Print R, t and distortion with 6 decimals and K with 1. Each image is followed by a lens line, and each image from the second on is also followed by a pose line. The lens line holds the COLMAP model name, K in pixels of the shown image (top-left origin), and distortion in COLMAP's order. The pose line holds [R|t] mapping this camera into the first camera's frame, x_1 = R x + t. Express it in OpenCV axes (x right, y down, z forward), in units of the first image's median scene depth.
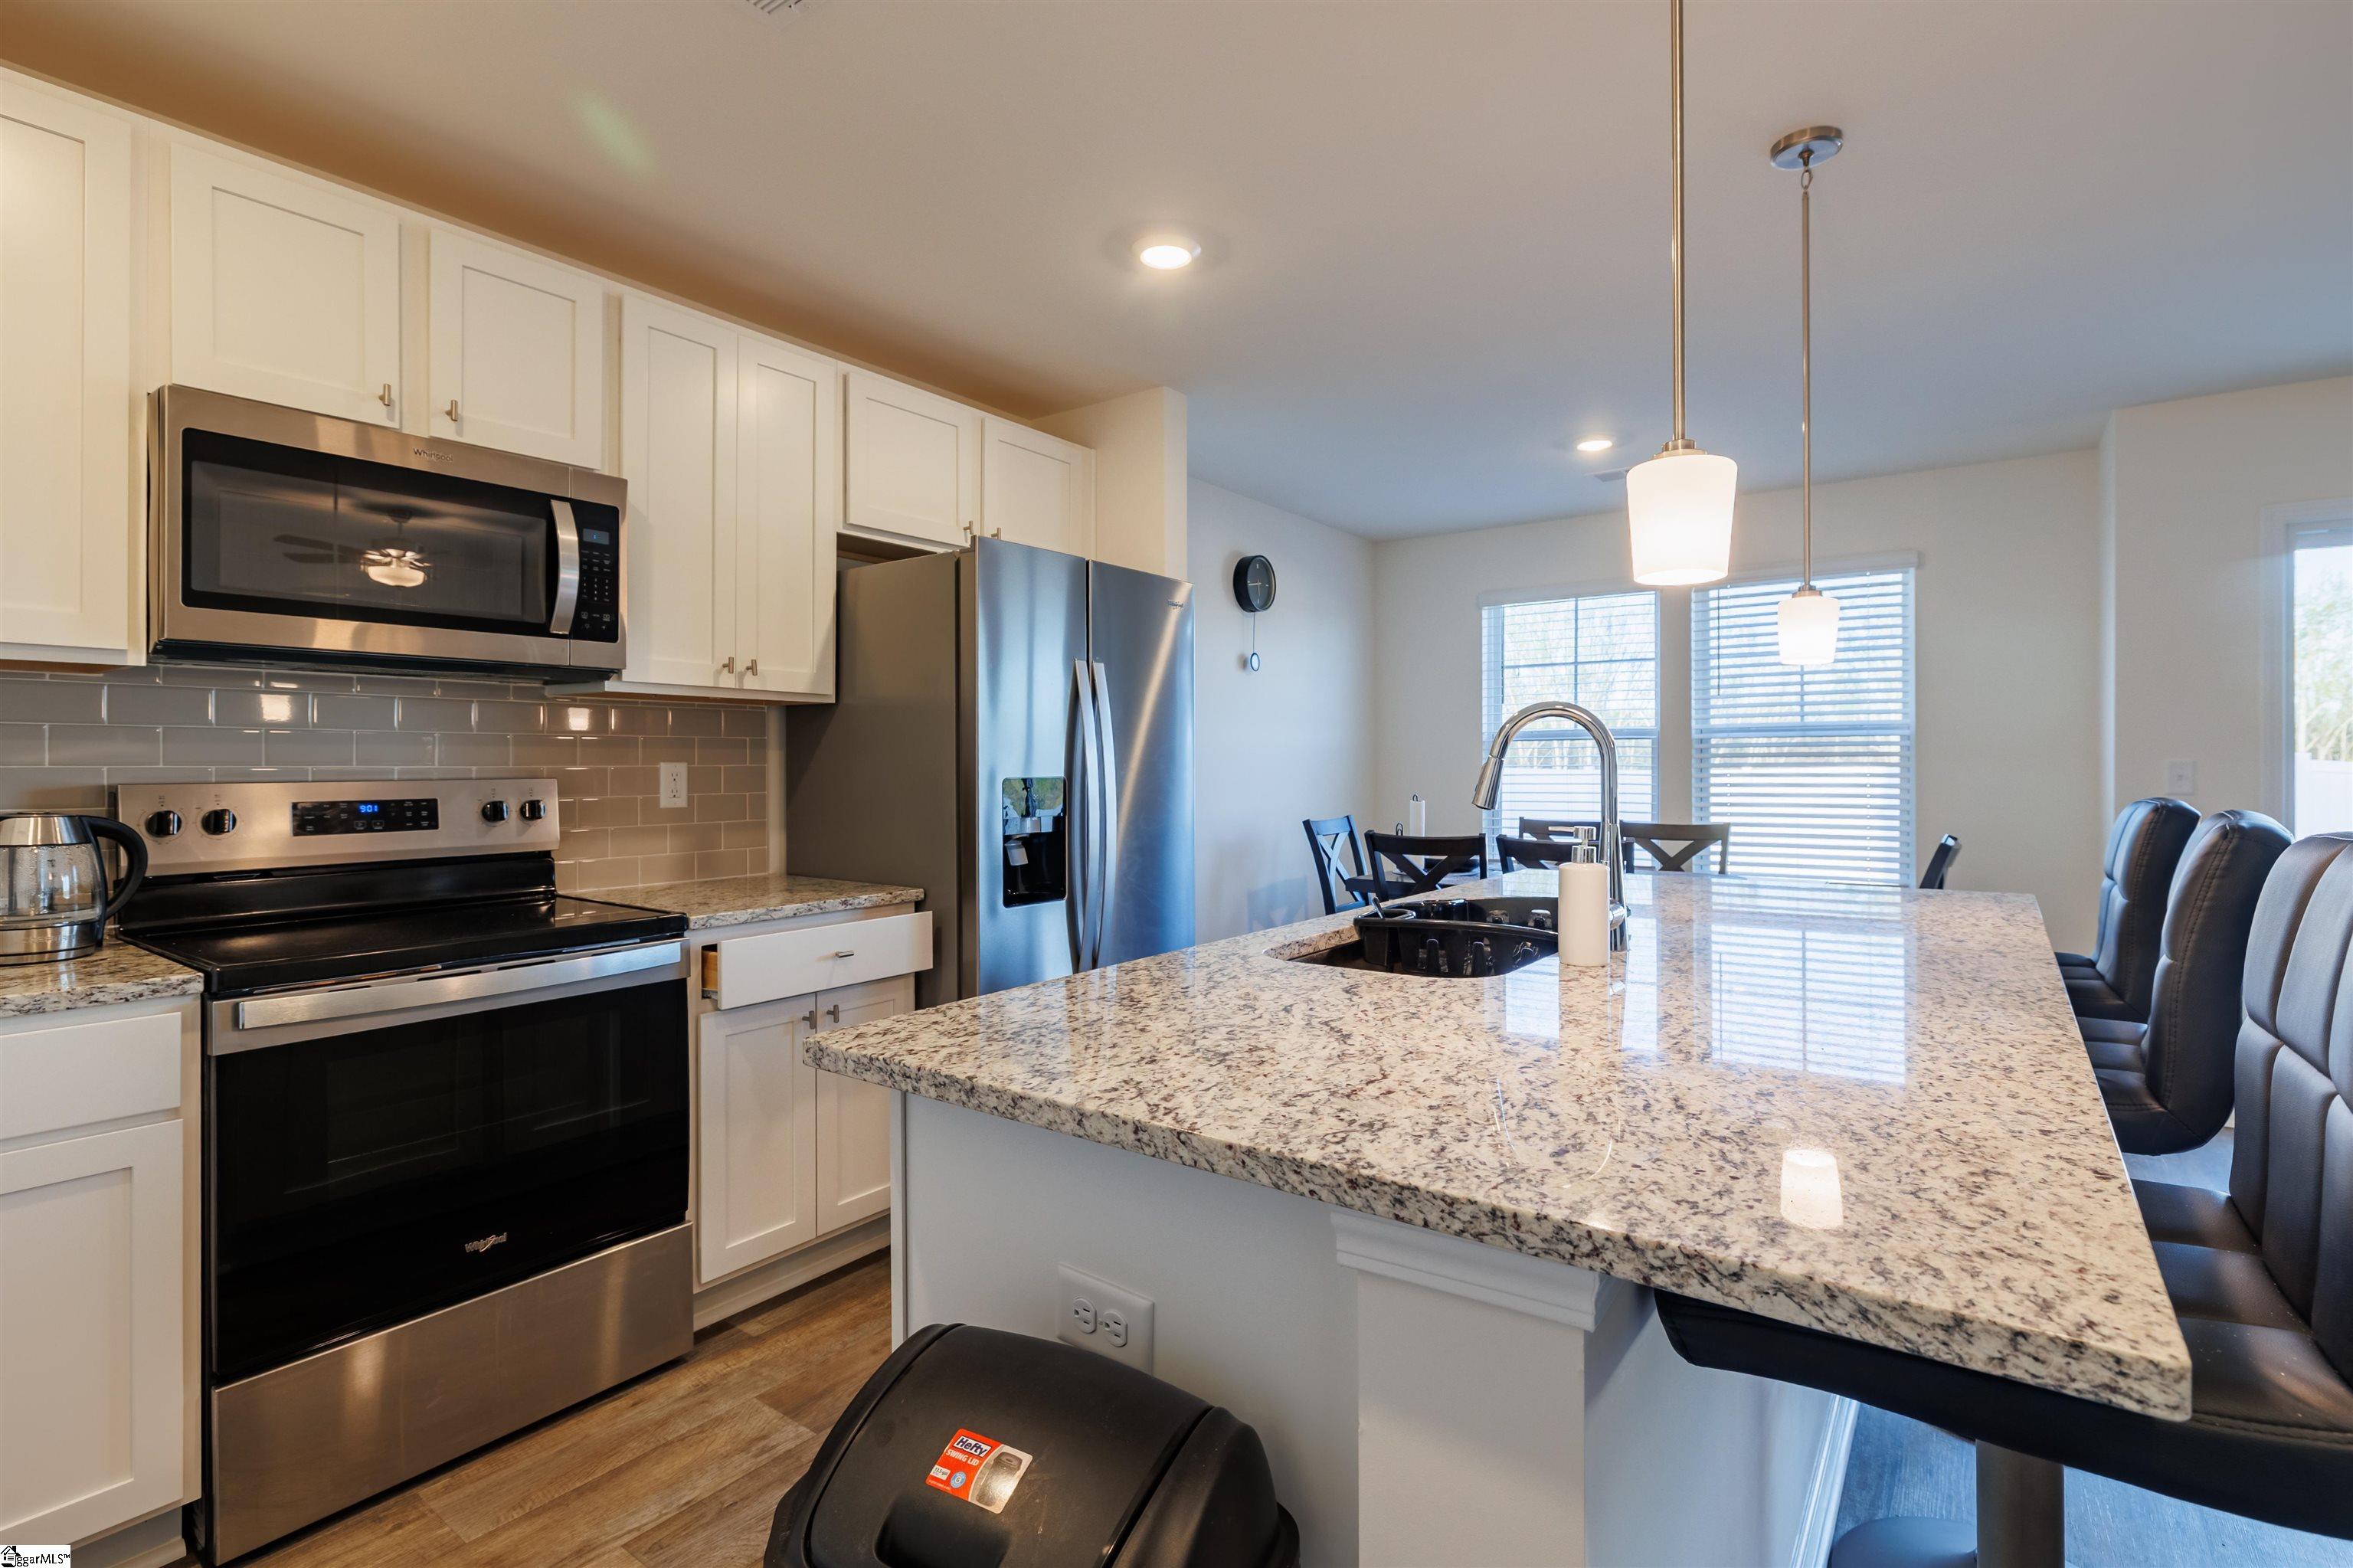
lens RADIAL K [[1129.0, 0, 1193.3], [0, 1129.0, 765.6], [0, 0, 1]] dist [-0.007623, 0.002468]
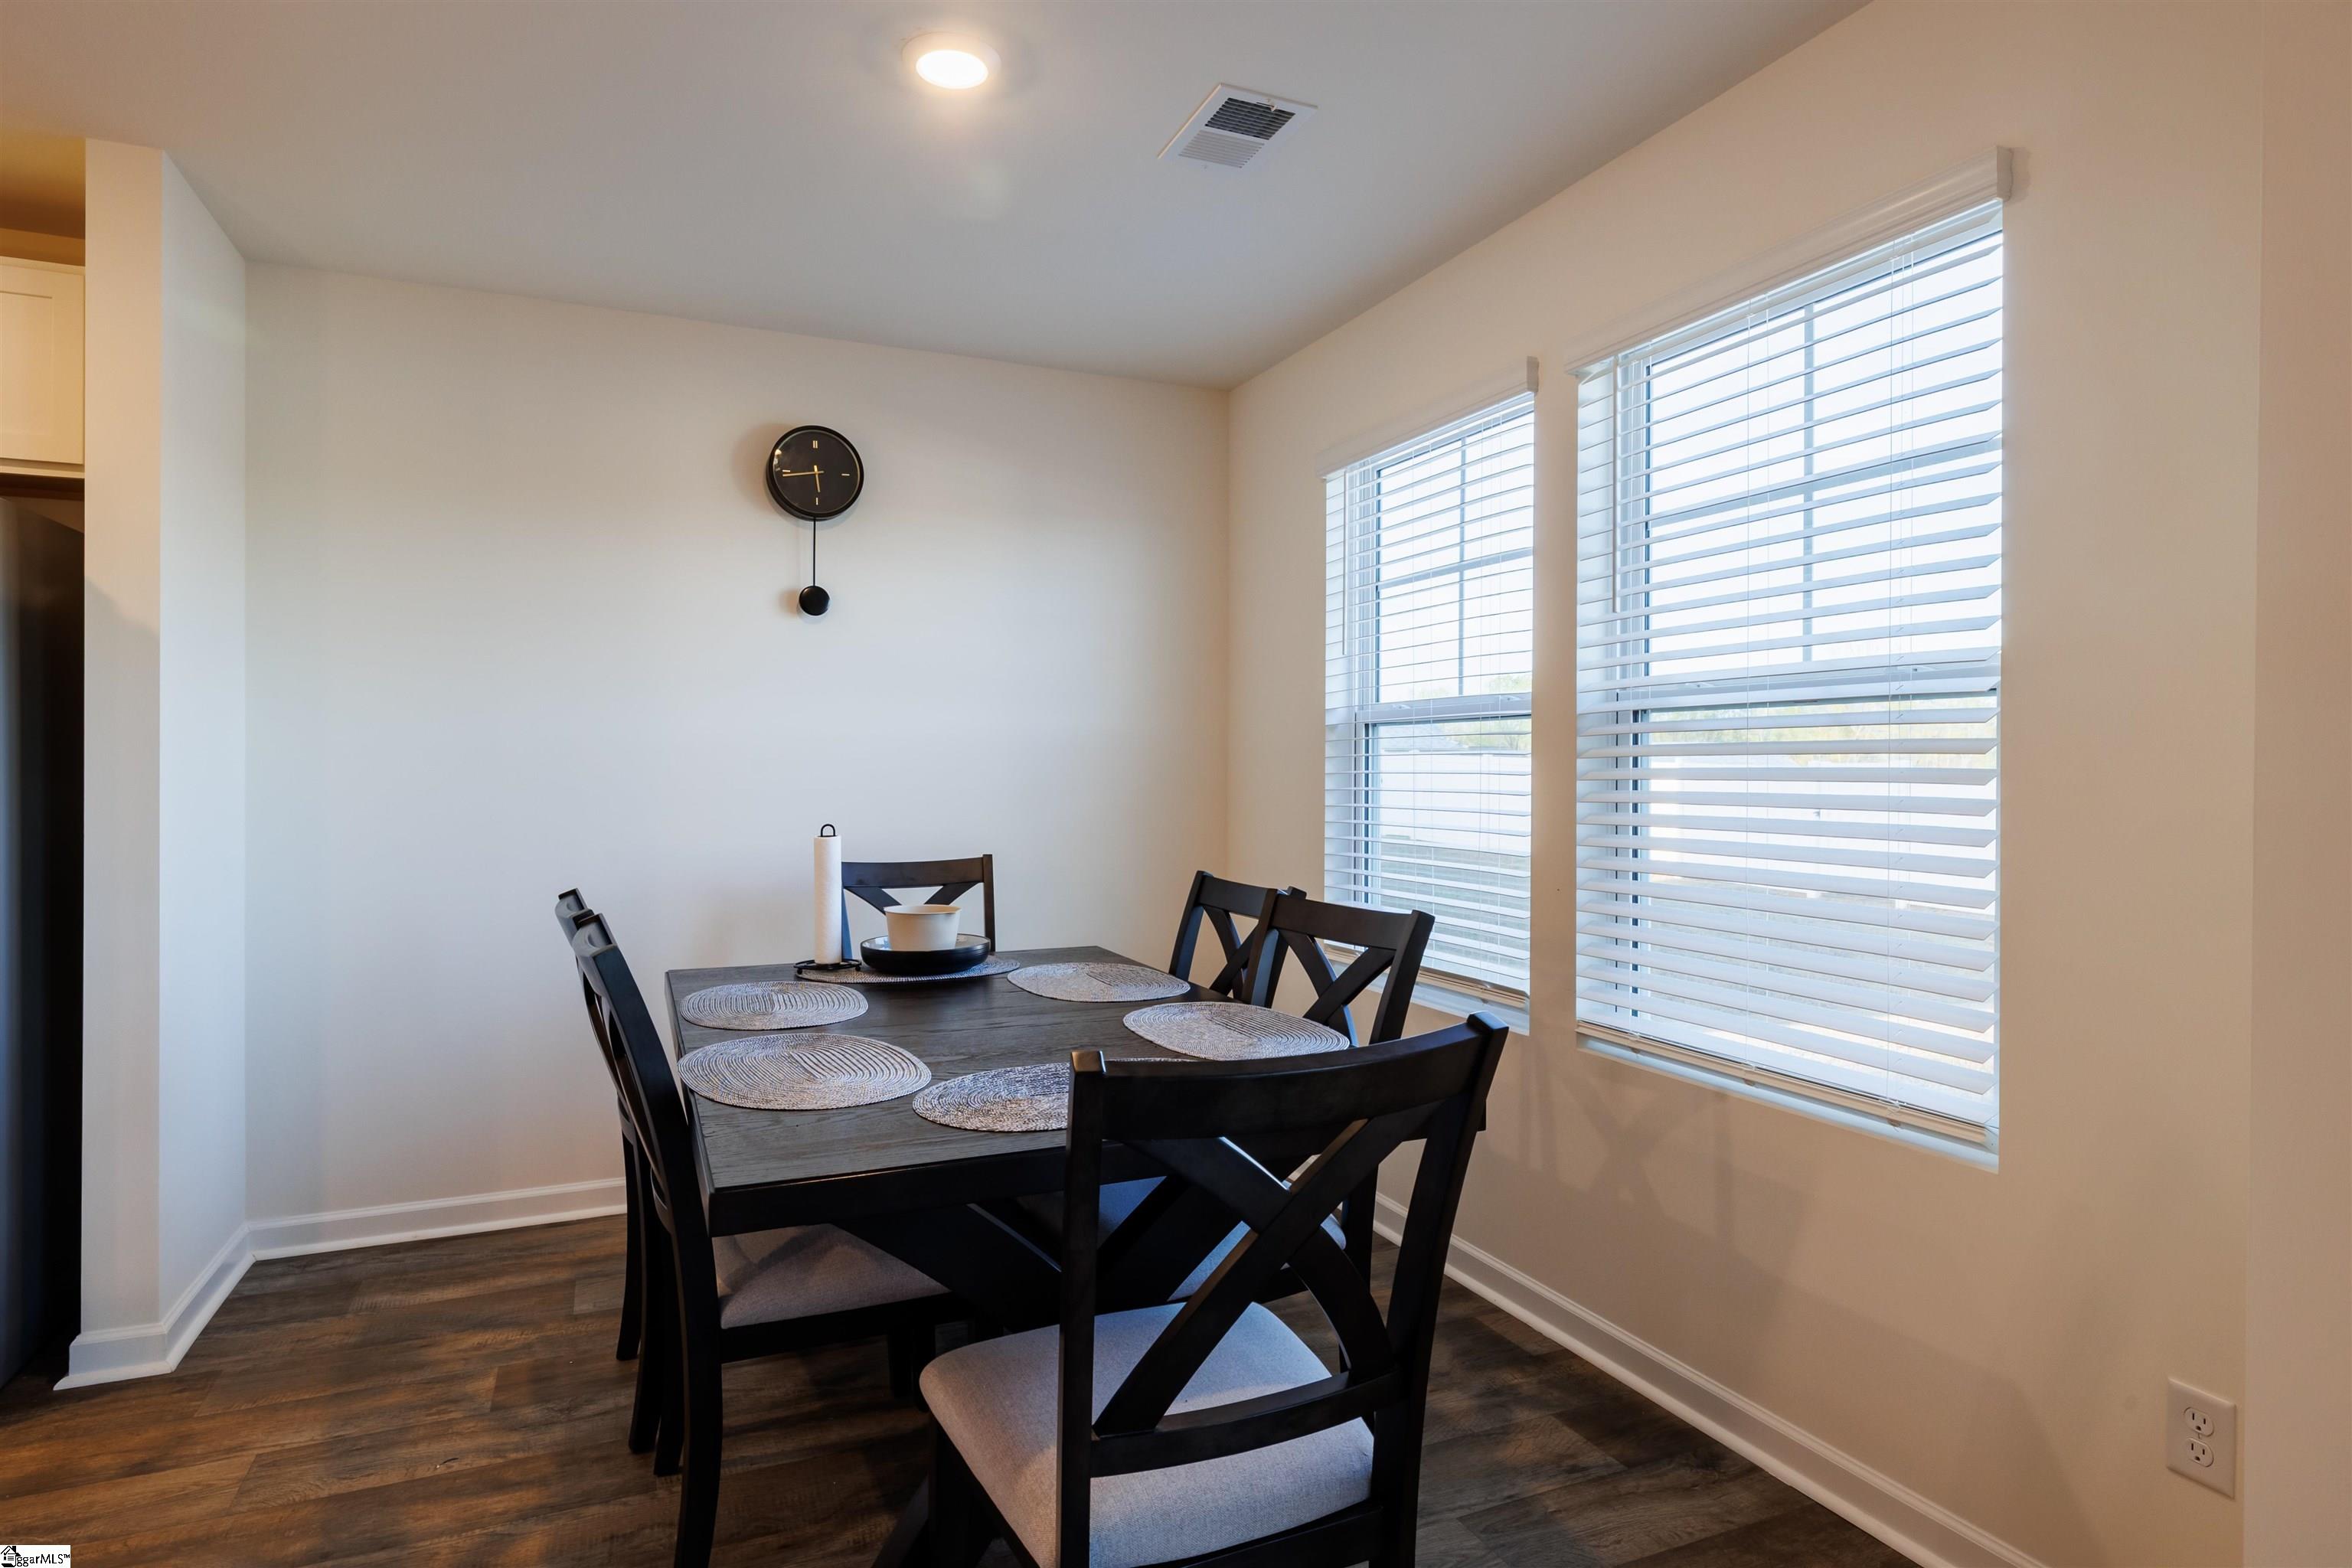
lens RADIAL K [[1263.5, 0, 1167.1], [0, 1263.5, 780.7], [0, 0, 1]] dist [0.002257, 0.000385]
pose [[0.848972, 0.005436, -0.528410, 1.221462], [0.003140, 0.999878, 0.015332, -0.011016], [0.528428, -0.014675, 0.848851, 1.068243]]
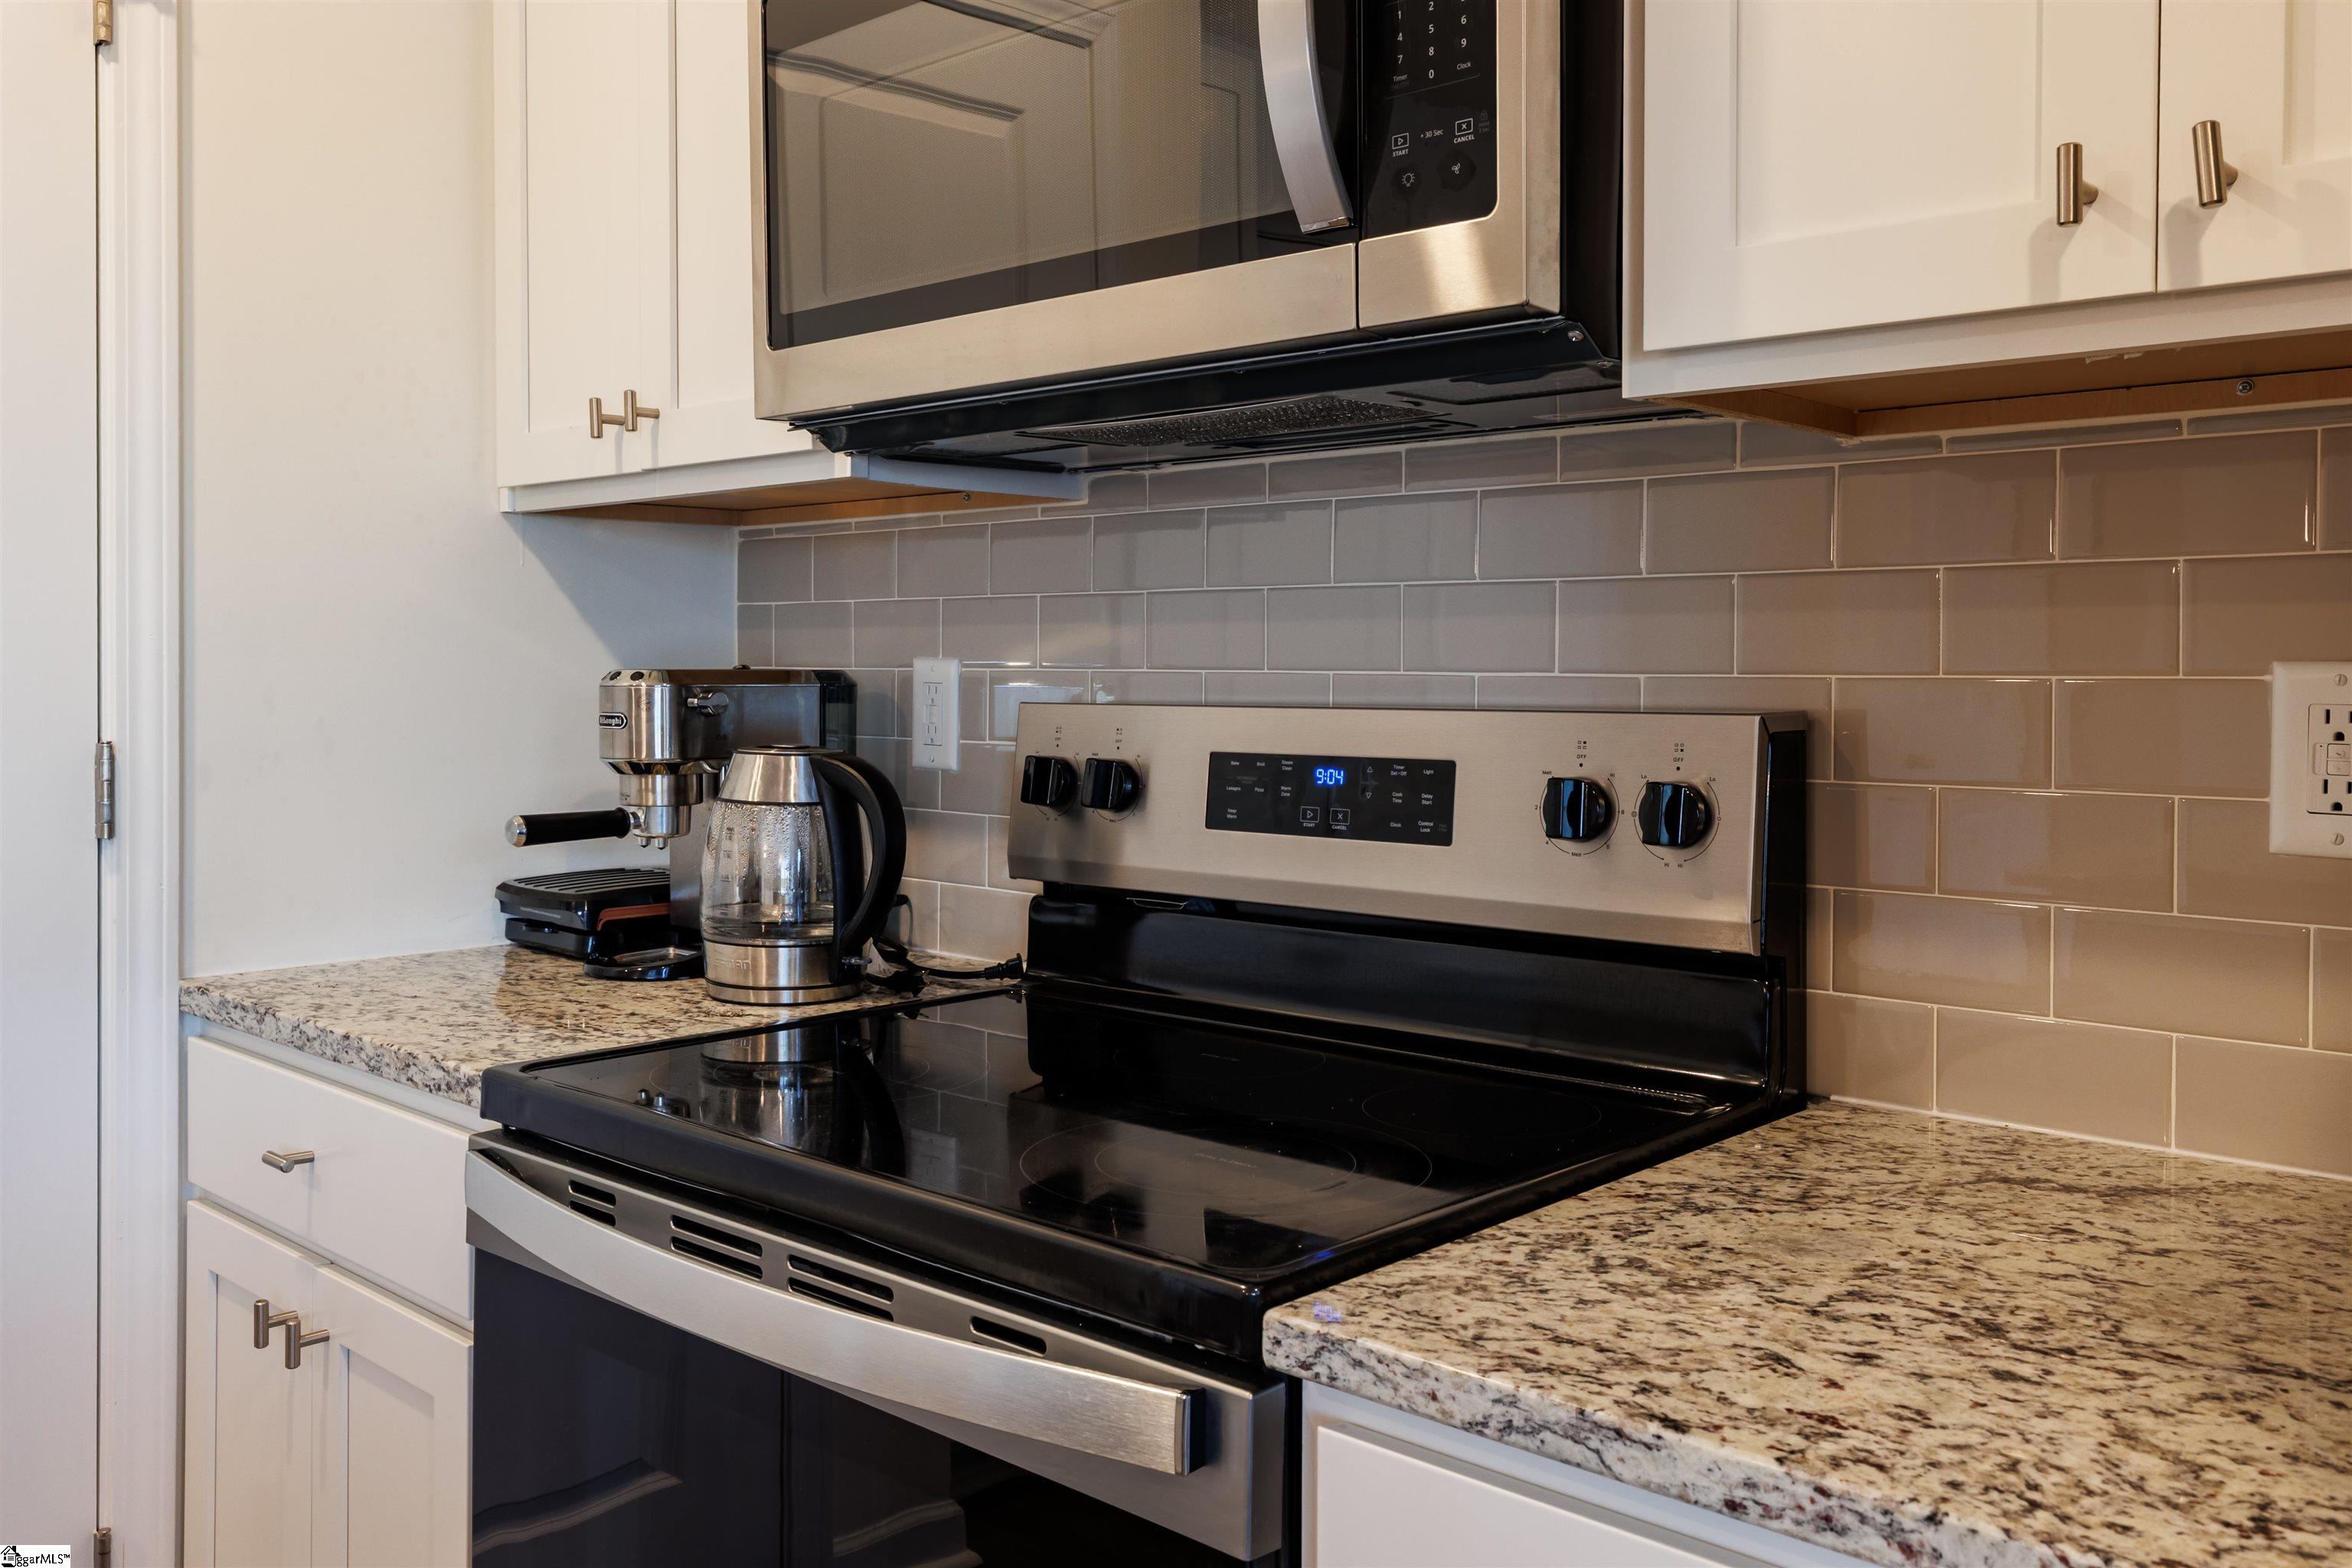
lens RADIAL K [[1961.1, 0, 1206.2], [0, 1961.1, 699.3], [0, 0, 1]] dist [0.000739, -0.000527]
pose [[-0.143841, 0.013497, -0.989509, -0.035015], [-0.006957, 0.999868, 0.014649, 0.000625], [0.989576, 0.008991, -0.143729, 0.970940]]
